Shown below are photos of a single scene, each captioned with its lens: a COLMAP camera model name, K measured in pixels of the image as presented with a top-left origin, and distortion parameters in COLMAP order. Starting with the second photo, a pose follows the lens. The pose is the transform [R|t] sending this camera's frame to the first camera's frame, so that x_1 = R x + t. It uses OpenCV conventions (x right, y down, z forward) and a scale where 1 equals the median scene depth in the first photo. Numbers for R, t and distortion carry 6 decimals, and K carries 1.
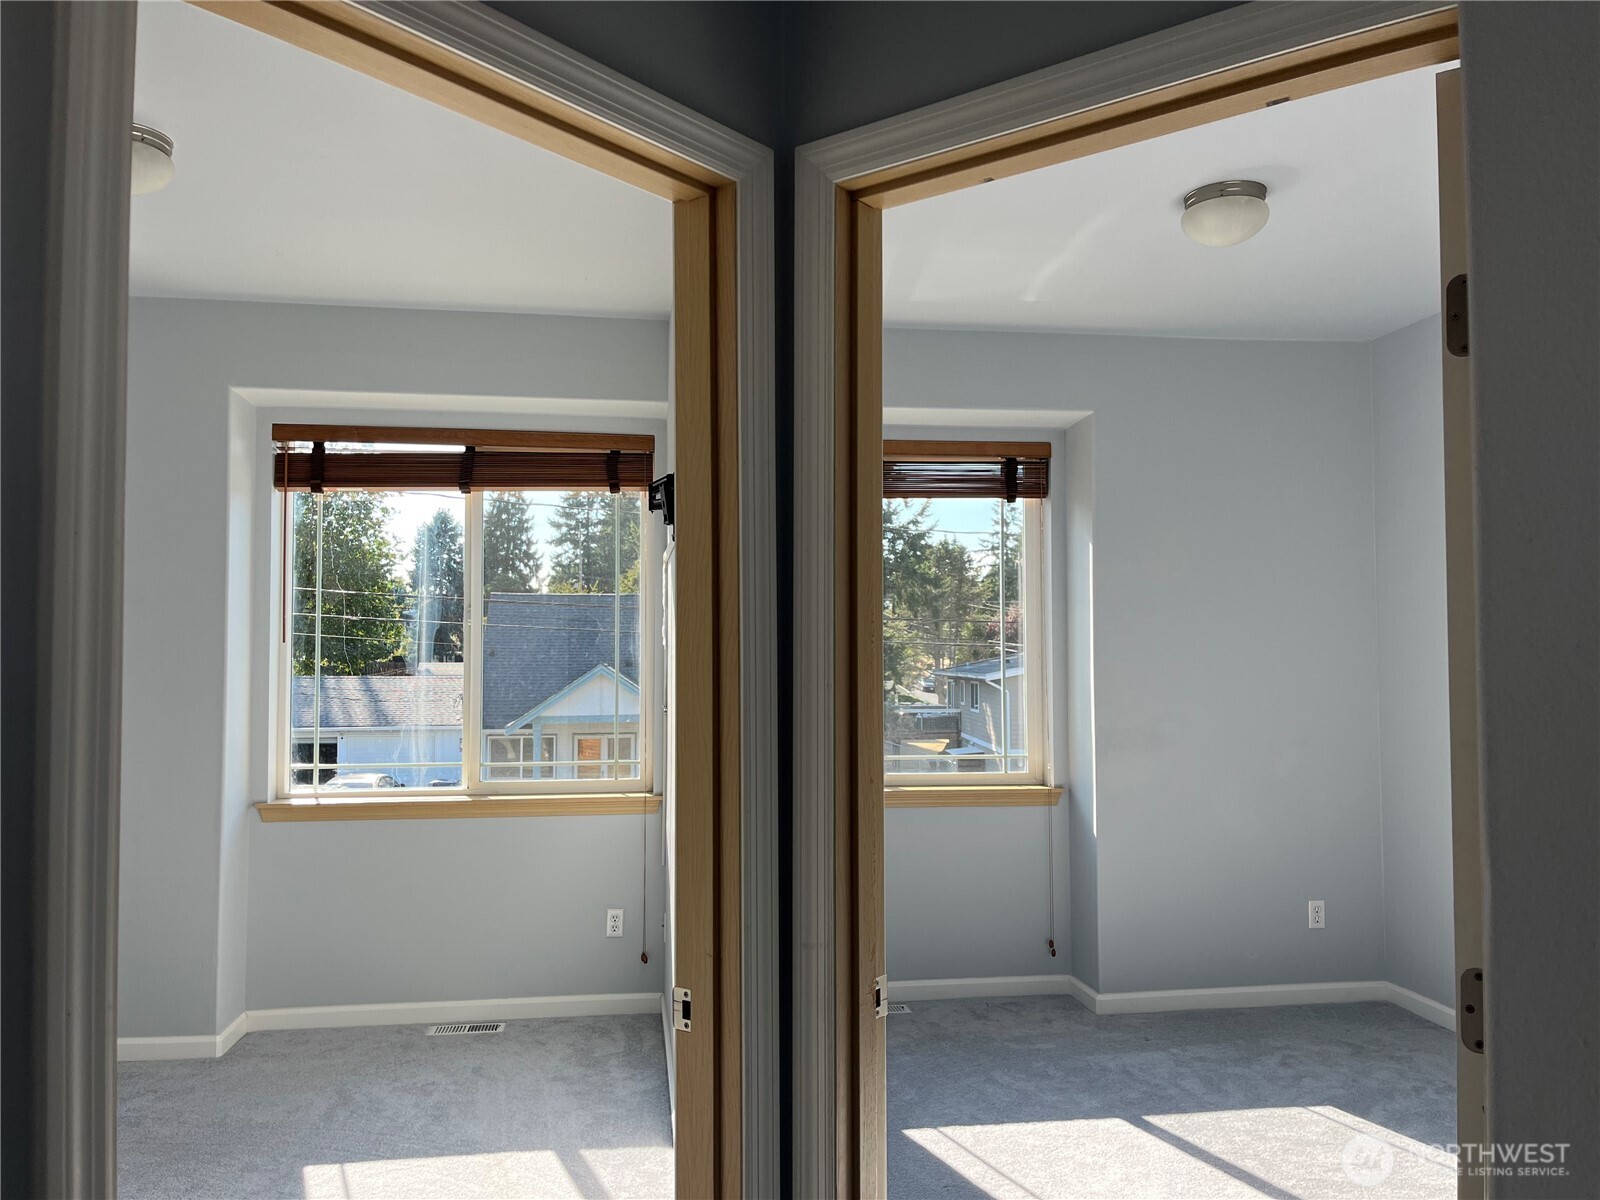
lens RADIAL K [[1218.3, 0, 805.9], [0, 1218.3, 607.3], [0, 0, 1]] dist [0.052415, -0.056652]
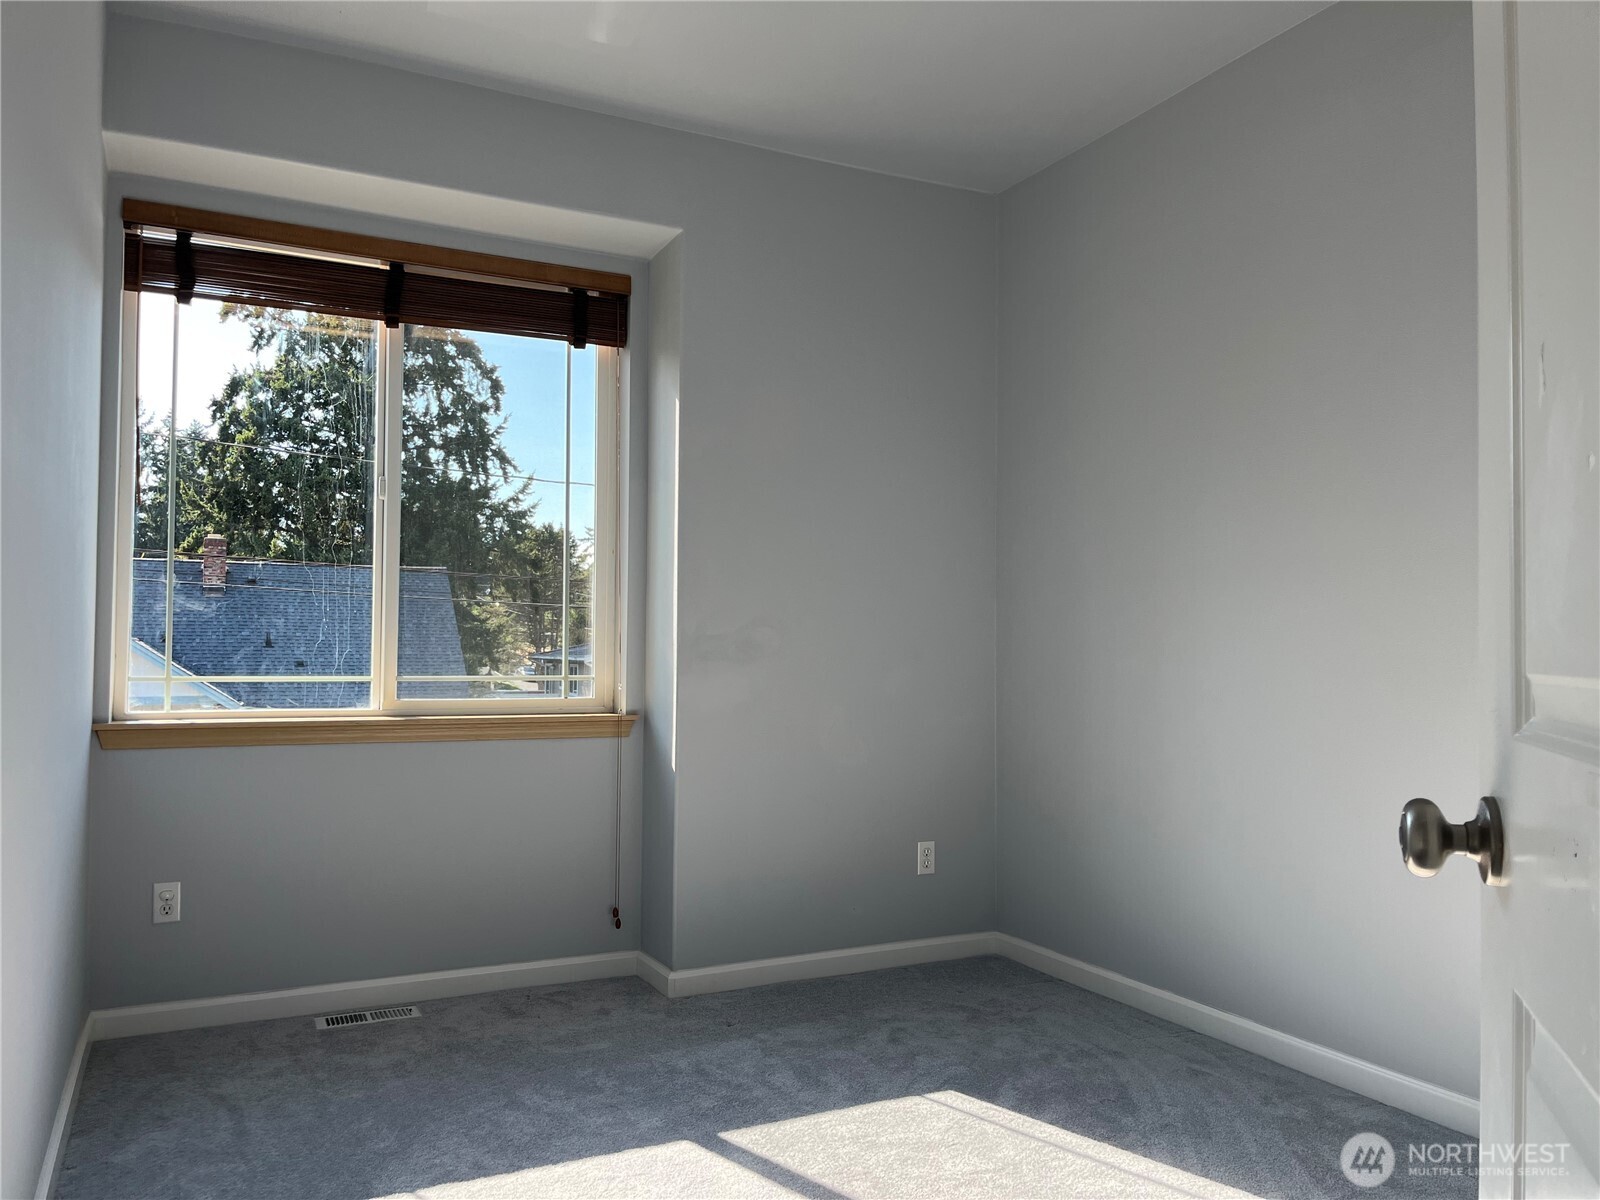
lens RADIAL K [[1218.3, 0, 801.7], [0, 1218.3, 606.8], [0, 0, 1]] dist [0.052415, -0.056652]
pose [[0.949801, 0.021124, 0.312141, 0.067073], [-0.023185, 0.999727, 0.002893, 0.076768], [-0.311995, -0.009985, 0.950031, 0.229167]]
